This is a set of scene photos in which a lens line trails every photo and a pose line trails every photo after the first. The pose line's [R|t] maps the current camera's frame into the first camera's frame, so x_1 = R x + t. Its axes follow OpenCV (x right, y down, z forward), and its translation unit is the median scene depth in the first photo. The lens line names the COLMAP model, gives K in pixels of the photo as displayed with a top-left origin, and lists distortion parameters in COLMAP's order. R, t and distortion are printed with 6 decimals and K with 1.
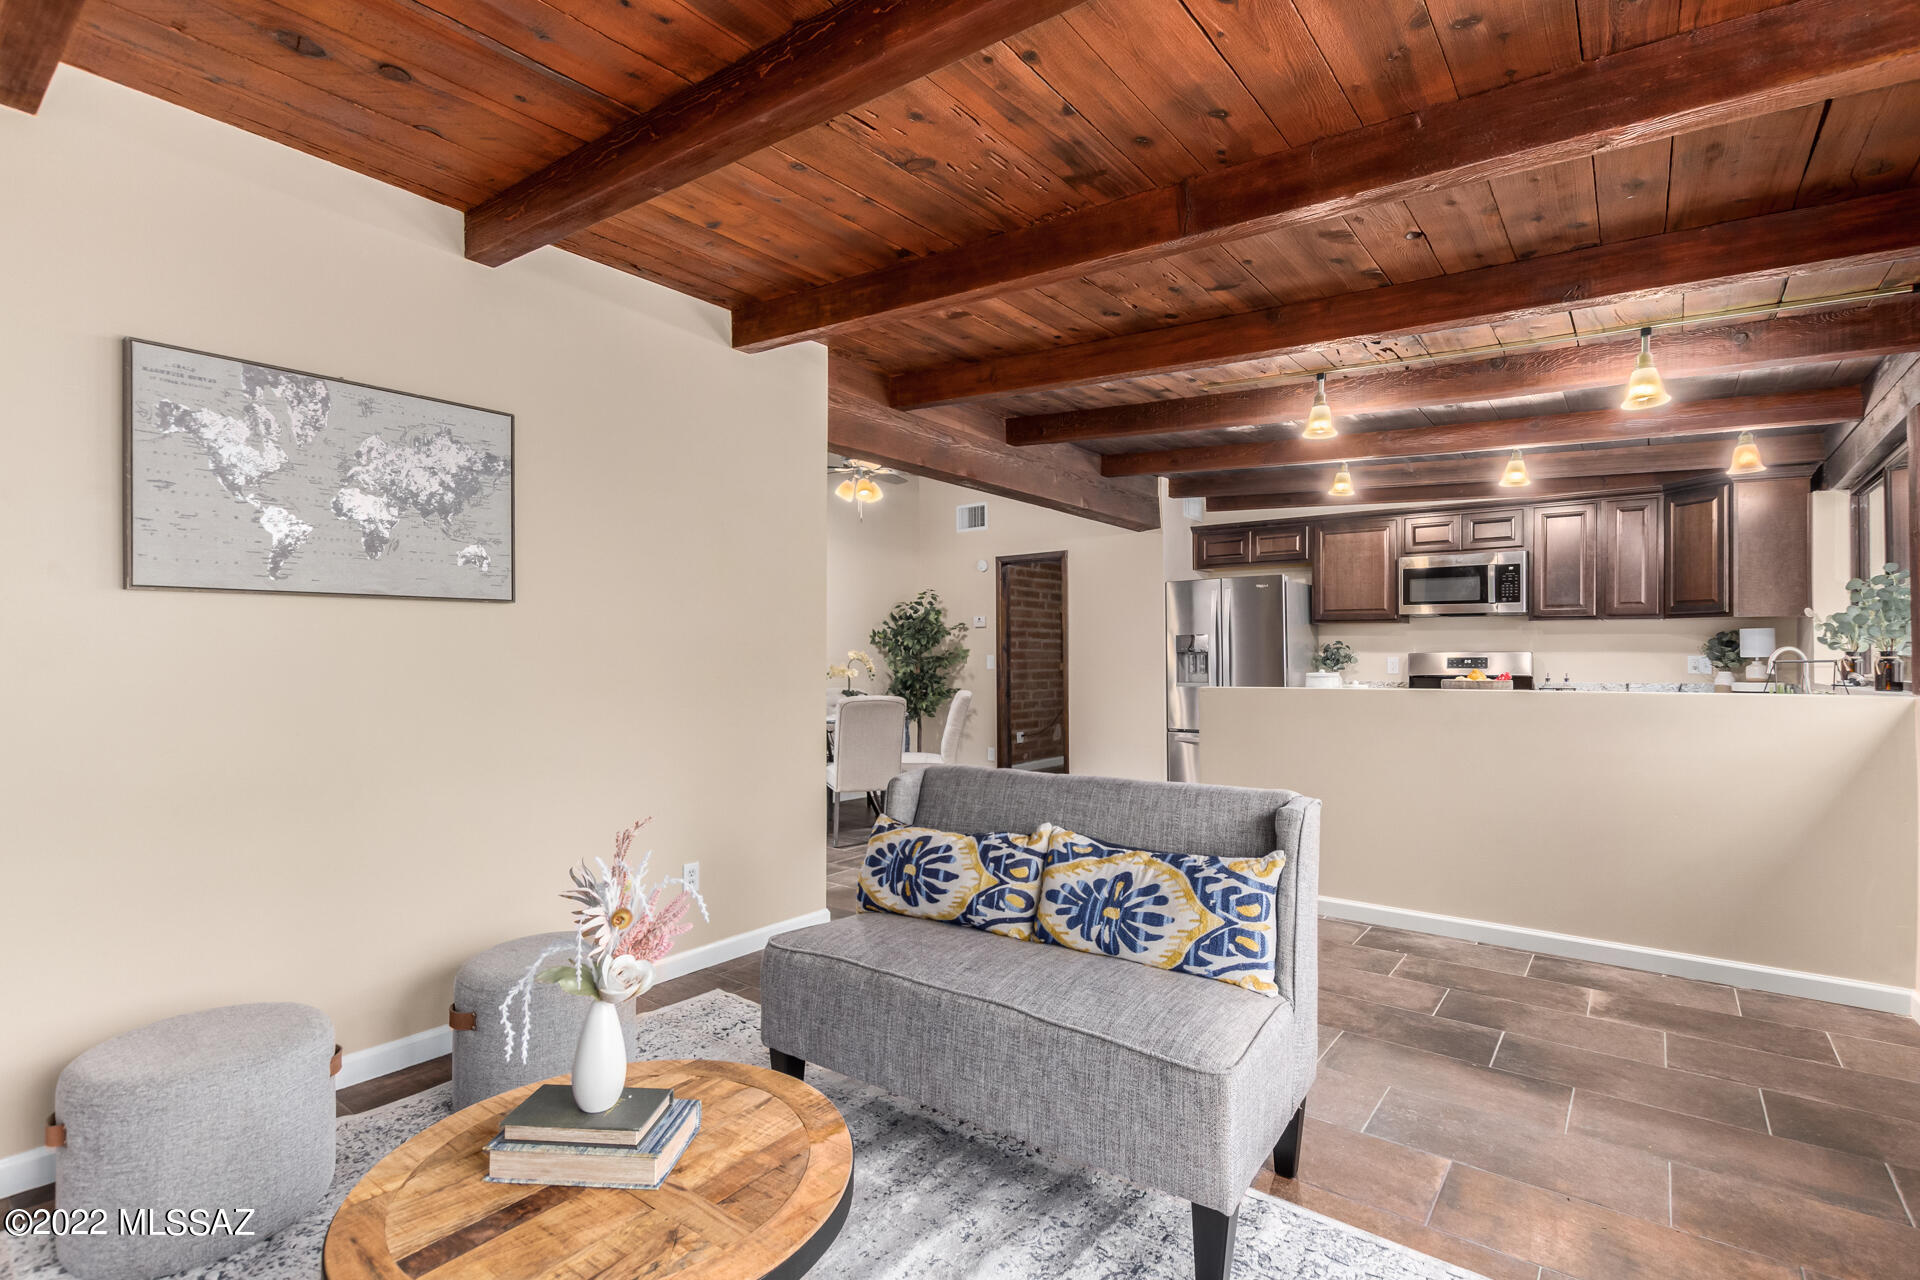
lens RADIAL K [[882.6, 0, 976.1], [0, 882.6, 641.2], [0, 0, 1]] dist [0.004341, -0.002960]
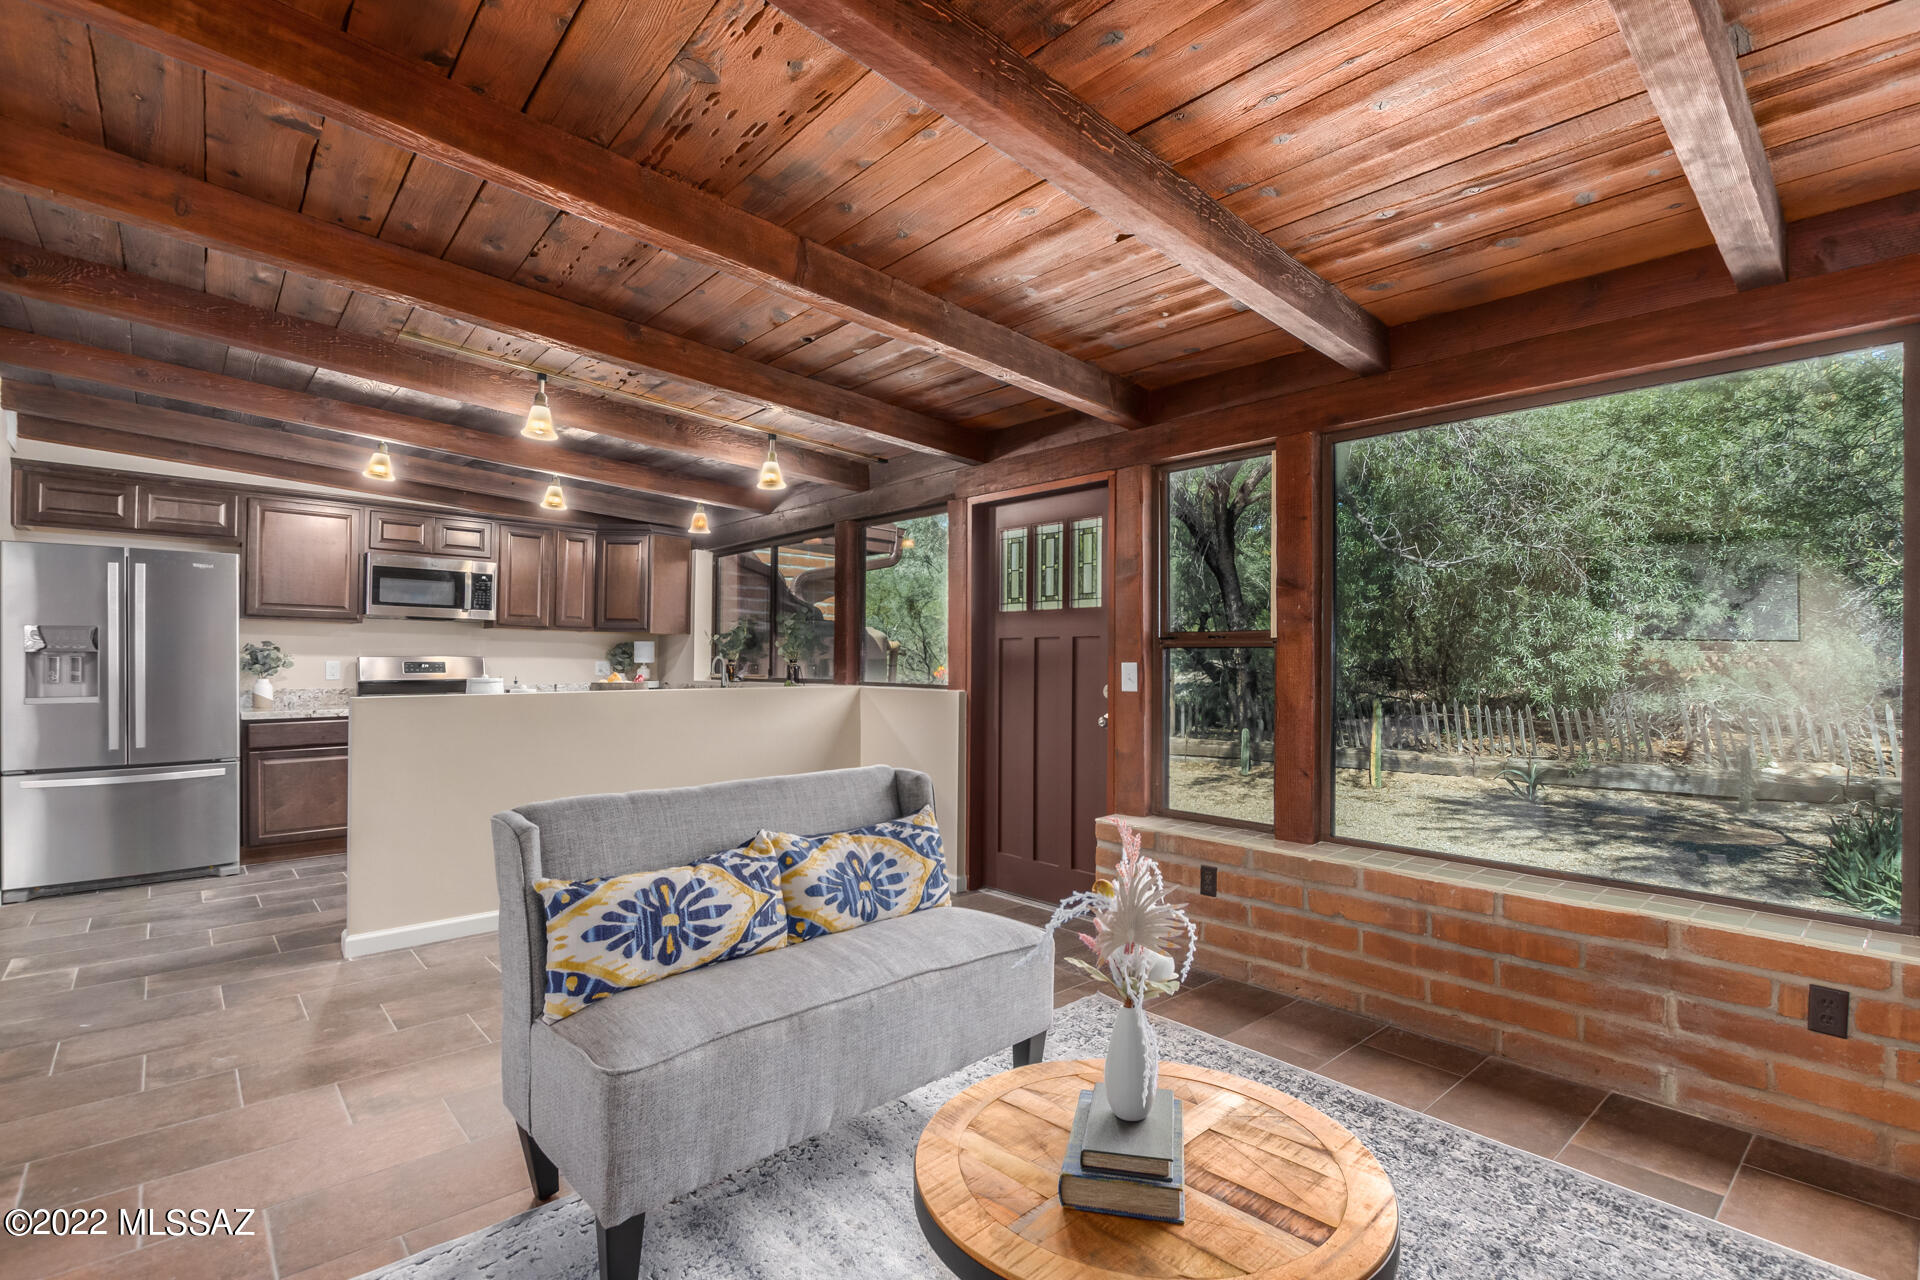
lens RADIAL K [[882.6, 0, 960.0], [0, 882.6, 663.3], [0, 0, 1]] dist [0.004341, -0.002960]
pose [[0.190924, 0.001863, 0.981603, -0.828683], [-0.022029, 0.999754, 0.002388, 0.012794], [-0.981358, -0.022079, 0.190919, 0.587395]]
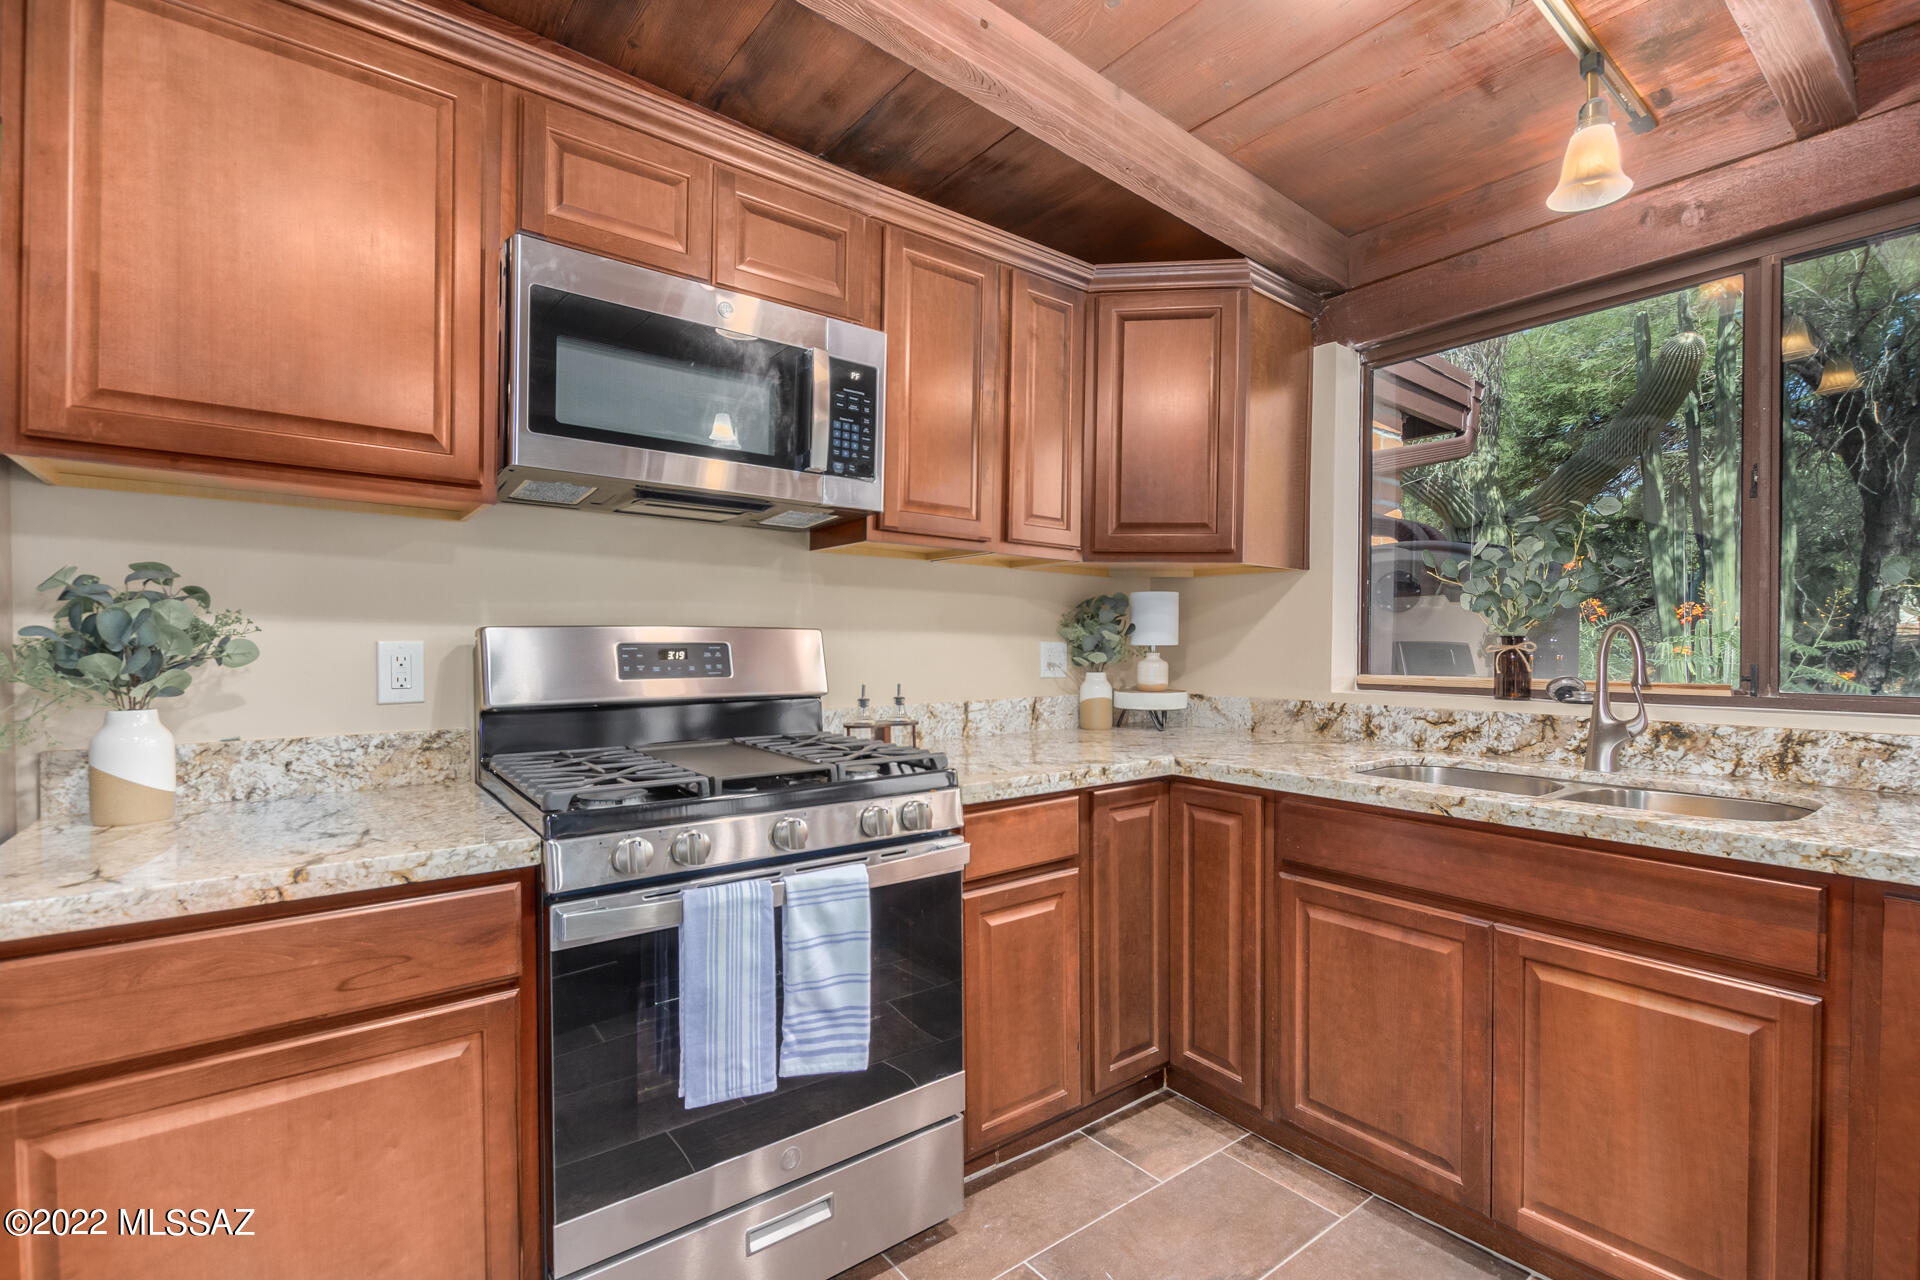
lens RADIAL K [[882.6, 0, 964.5], [0, 882.6, 654.9], [0, 0, 1]] dist [0.004341, -0.002960]
pose [[0.257943, -0.005965, 0.966142, 0.738909], [-0.018319, 0.999771, 0.011063, 0.047160], [-0.965986, -0.020552, 0.257775, 2.202917]]
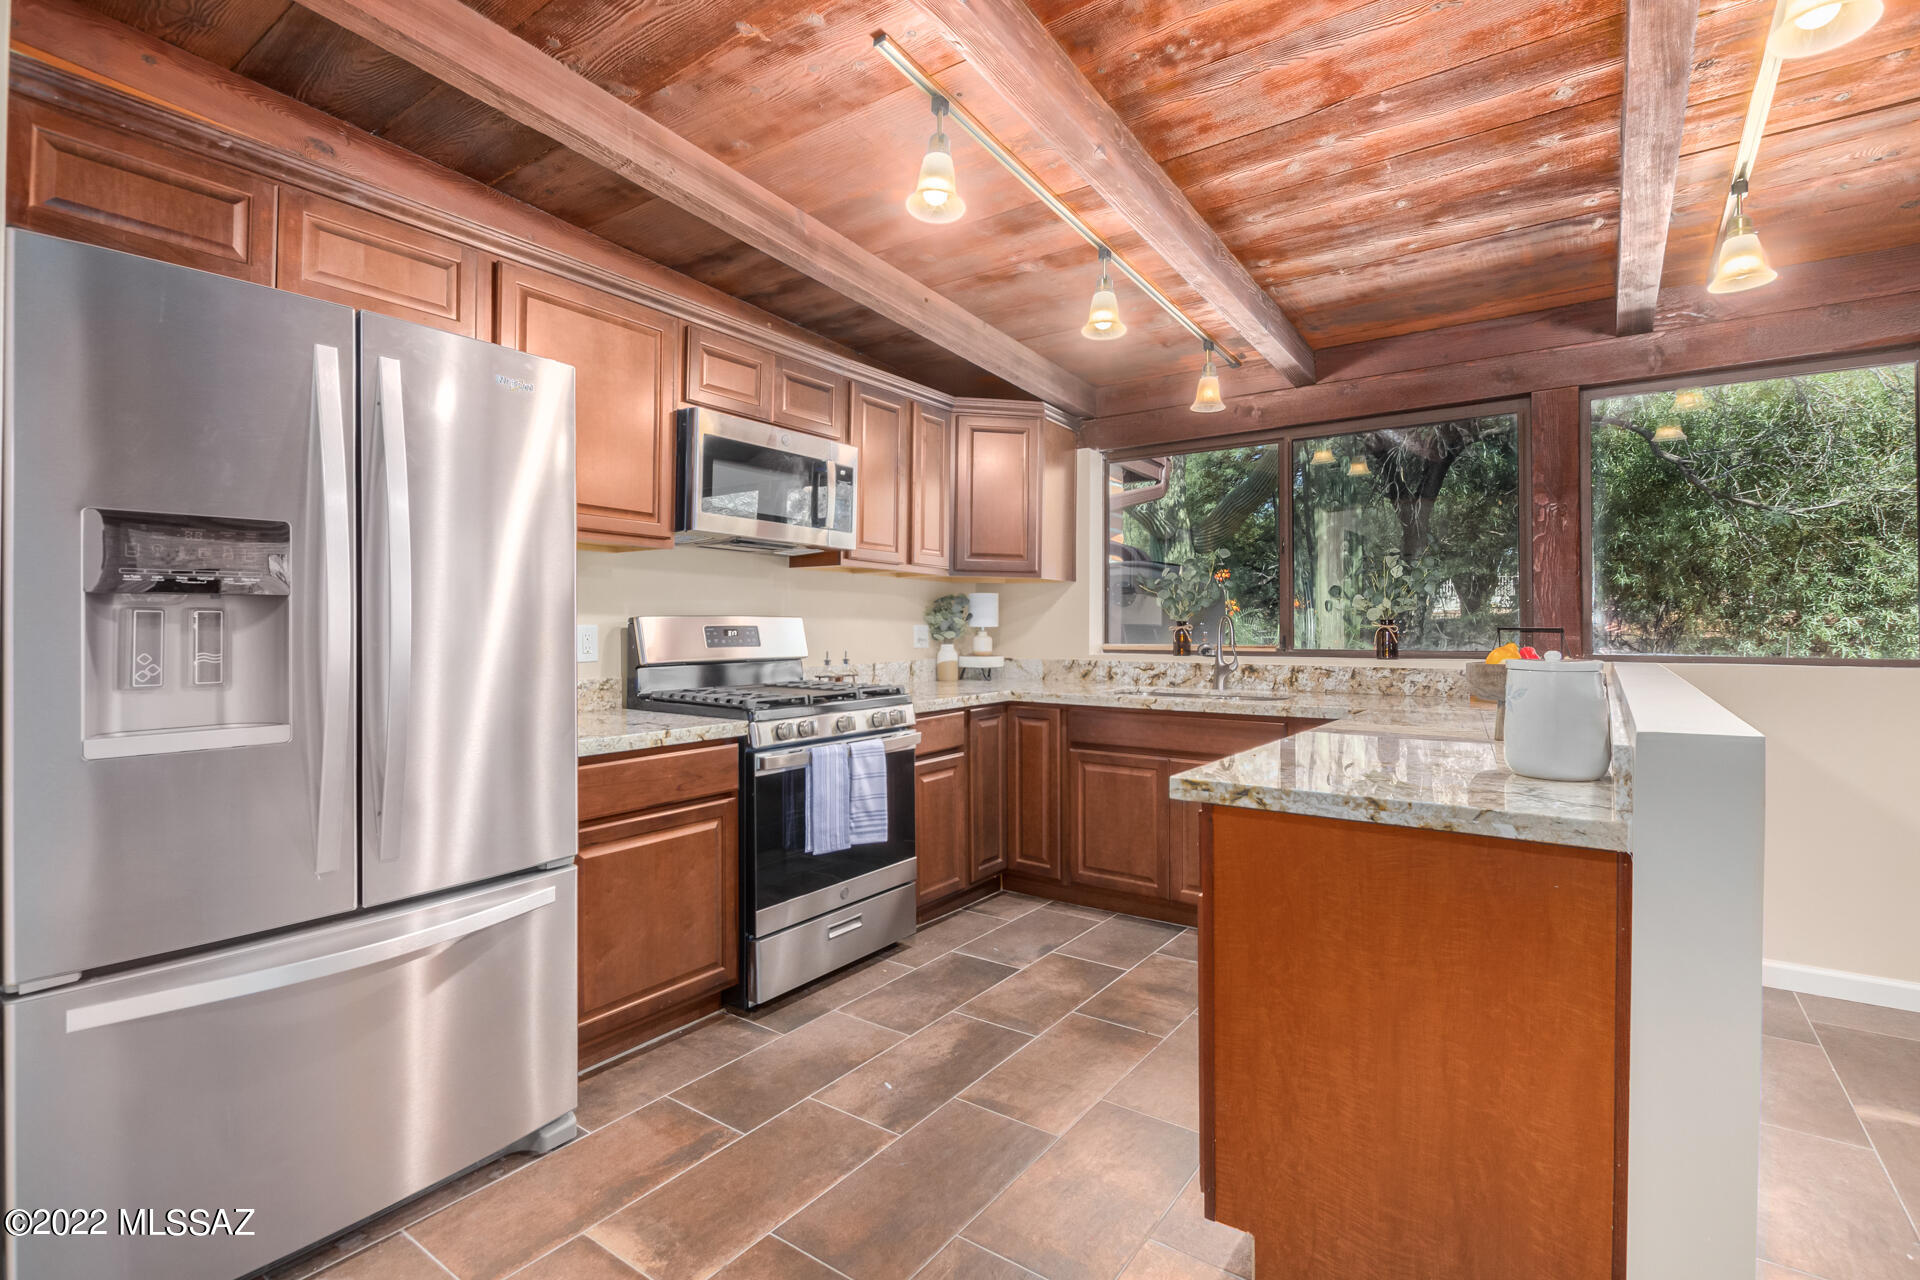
lens RADIAL K [[882.6, 0, 972.9], [0, 882.6, 615.5], [0, 0, 1]] dist [0.004341, -0.002960]
pose [[-0.034393, 0.018315, 0.999241, 0.042951], [-0.015439, 0.999703, -0.018854, 0.054445], [-0.999289, -0.016076, -0.034100, 2.359083]]
